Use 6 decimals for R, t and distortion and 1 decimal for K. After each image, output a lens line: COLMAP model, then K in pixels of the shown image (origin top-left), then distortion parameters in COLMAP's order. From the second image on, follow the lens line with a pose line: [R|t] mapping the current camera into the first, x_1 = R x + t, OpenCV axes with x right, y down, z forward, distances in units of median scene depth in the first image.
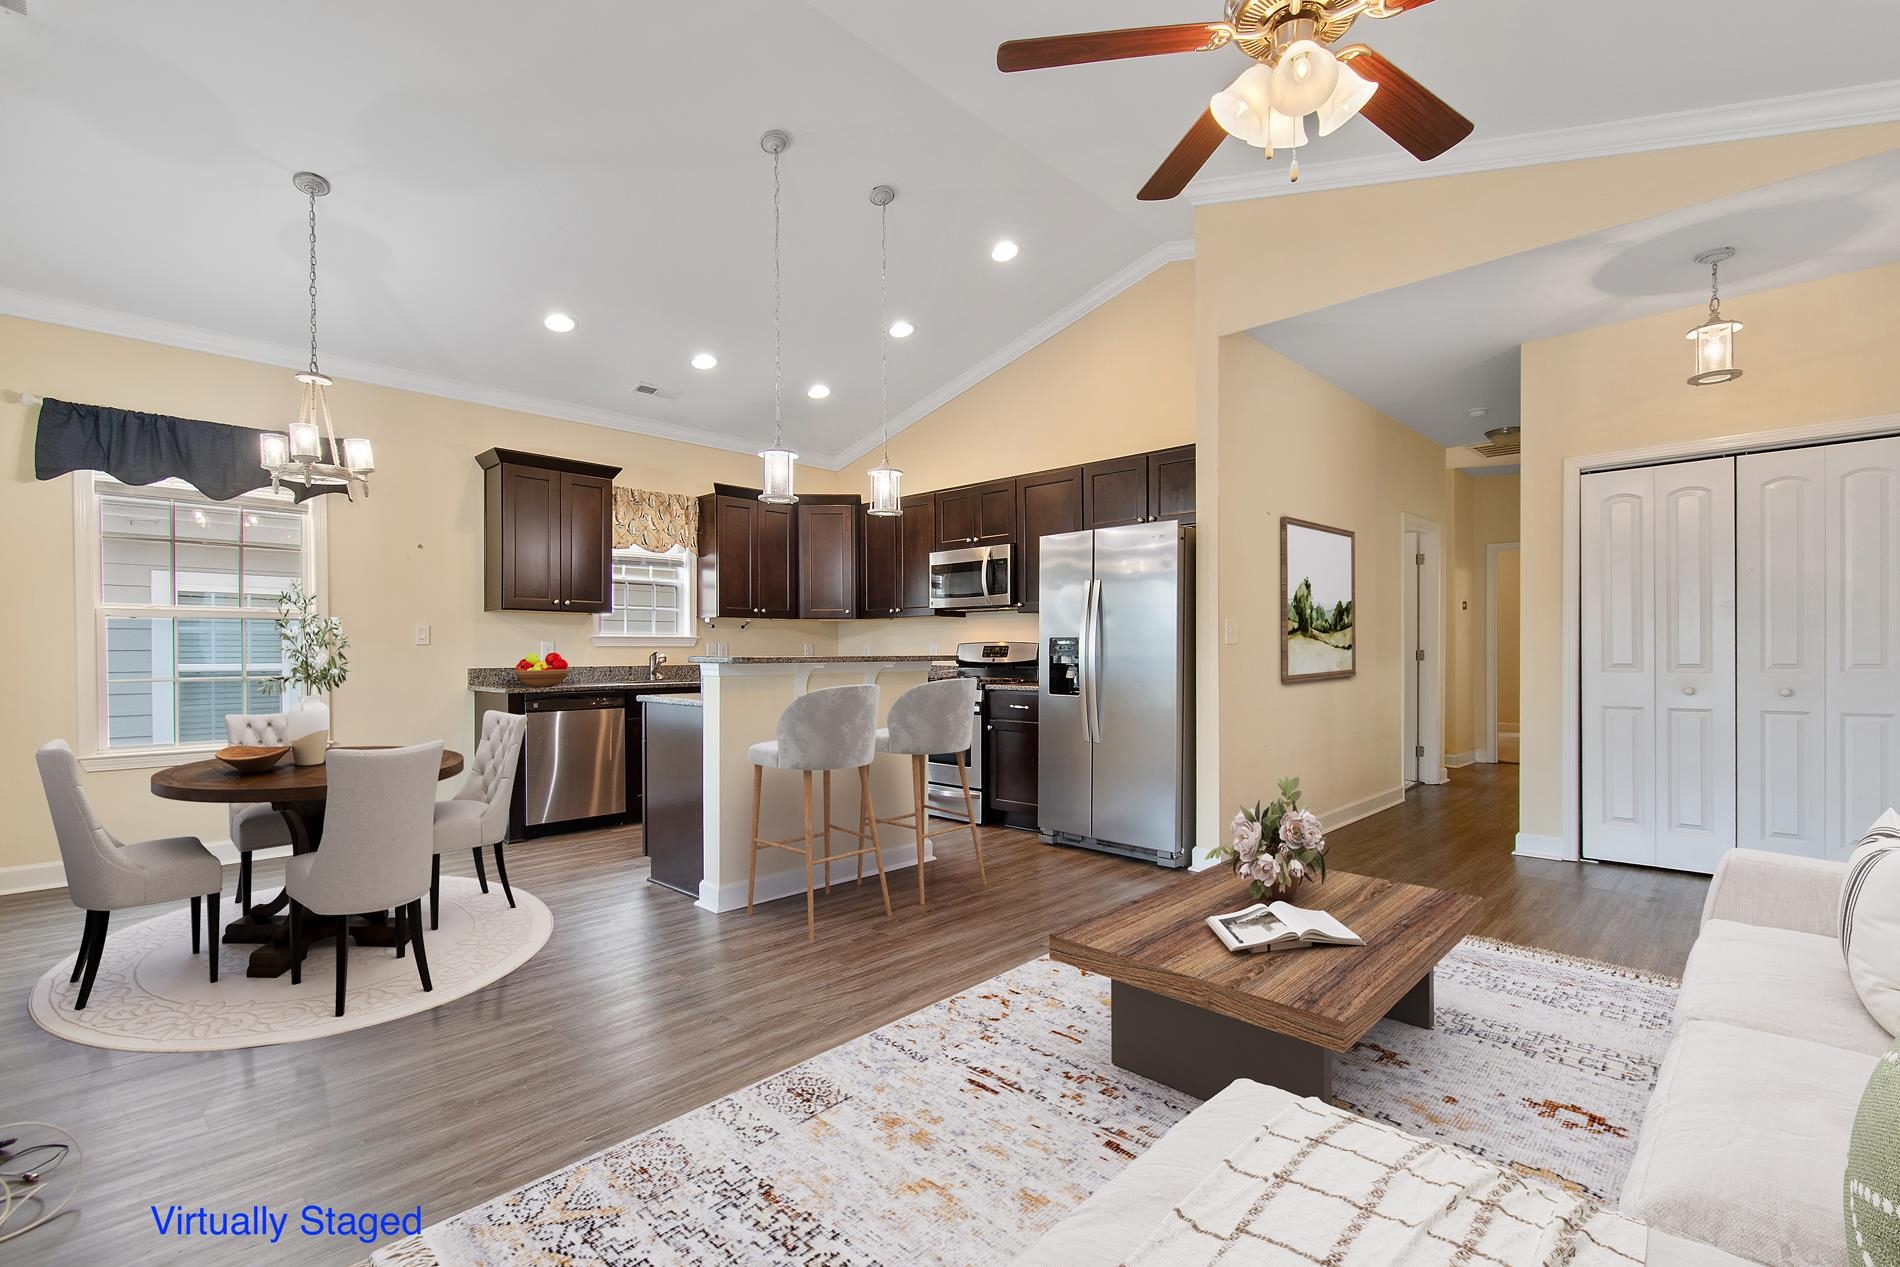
lens RADIAL K [[849.1, 0, 953.5], [0, 849.1, 643.0], [0, 0, 1]] dist [0.003137, 0.000140]
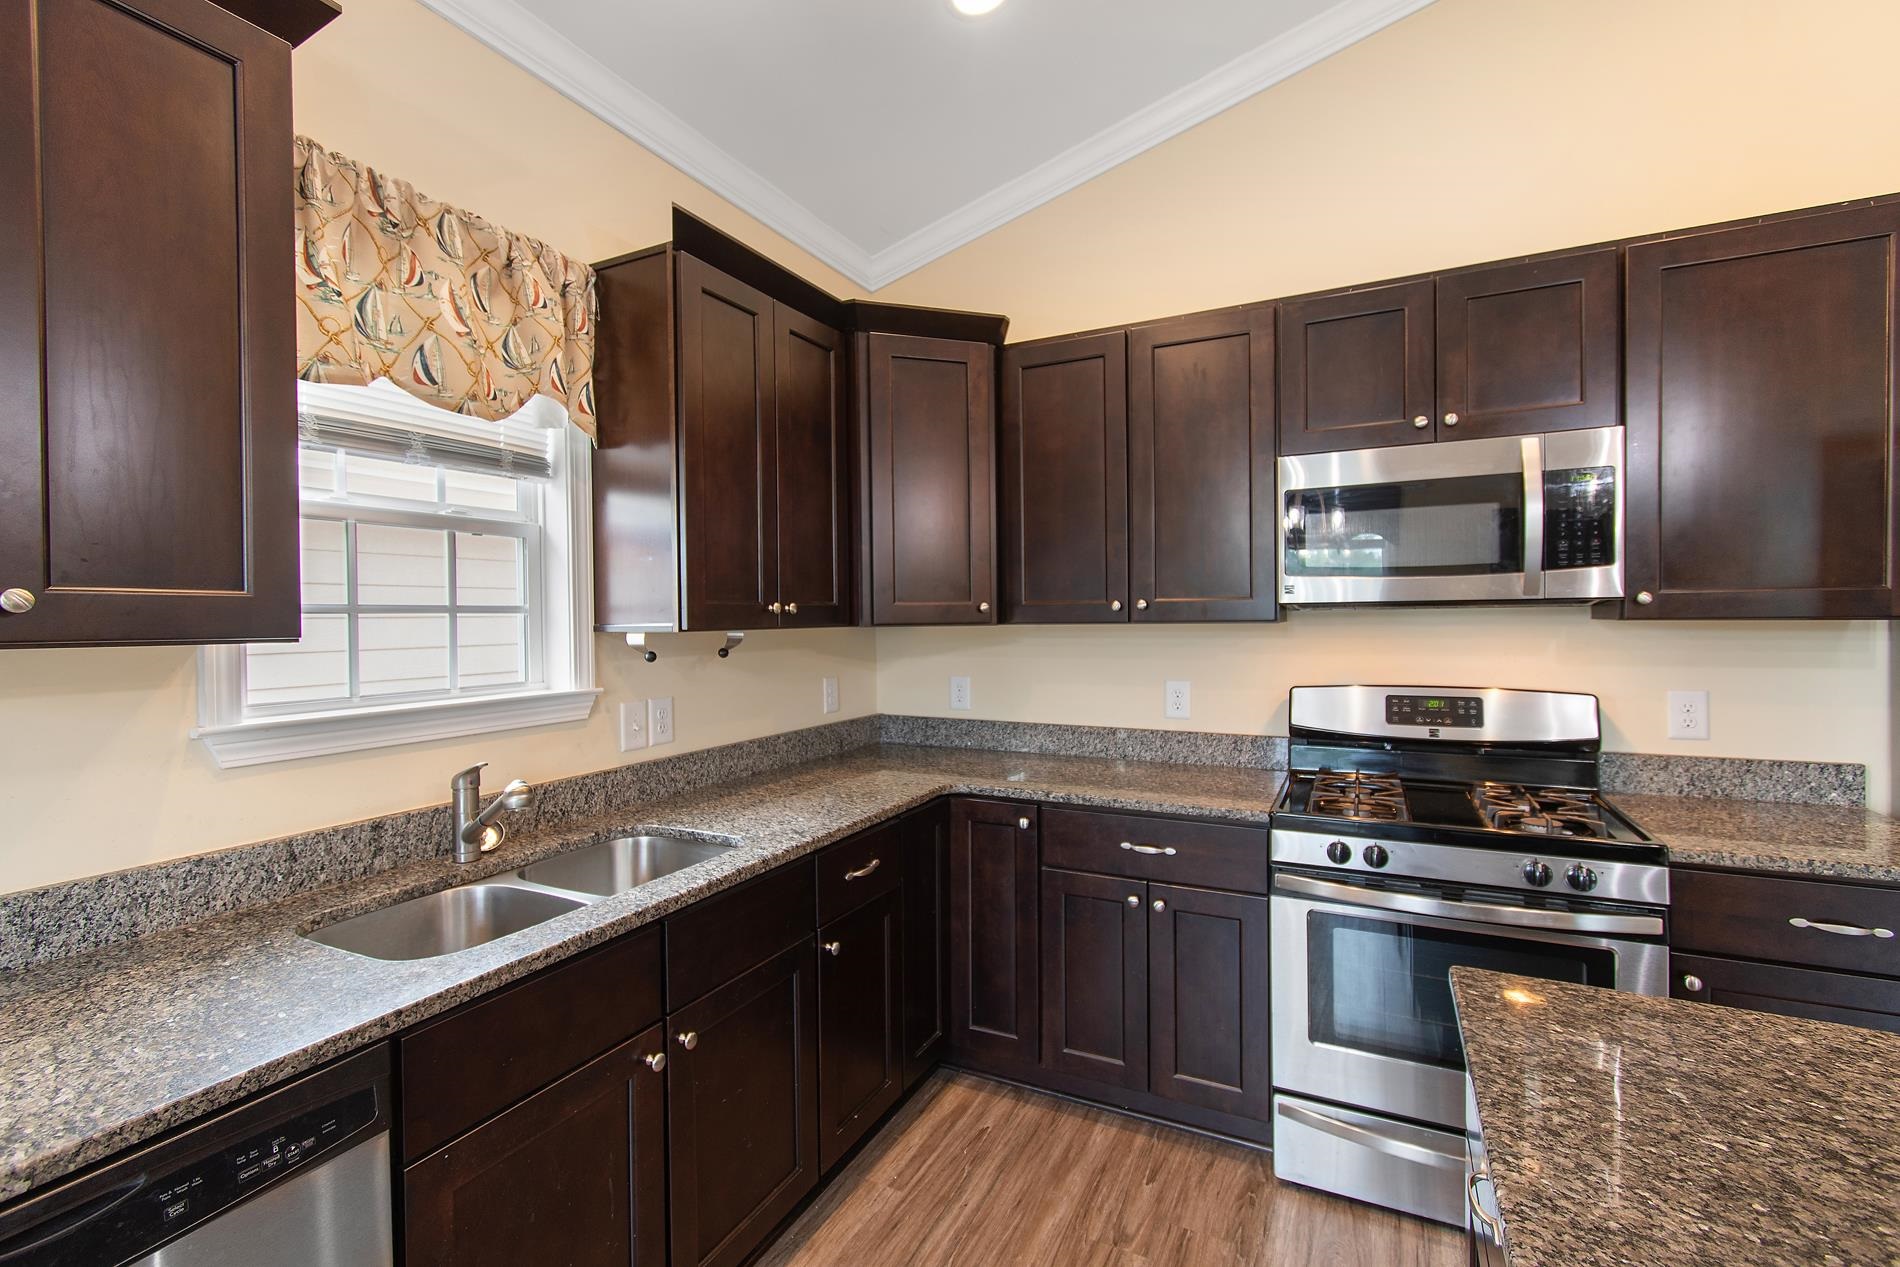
lens RADIAL K [[849.1, 0, 946.3], [0, 849.1, 617.4], [0, 0, 1]] dist [0.003137, 0.000140]
pose [[0.958852, -0.011380, 0.283680, -0.272150], [0.010114, 0.999931, 0.005927, -0.036705], [-0.283728, -0.002814, 0.958901, 0.662455]]
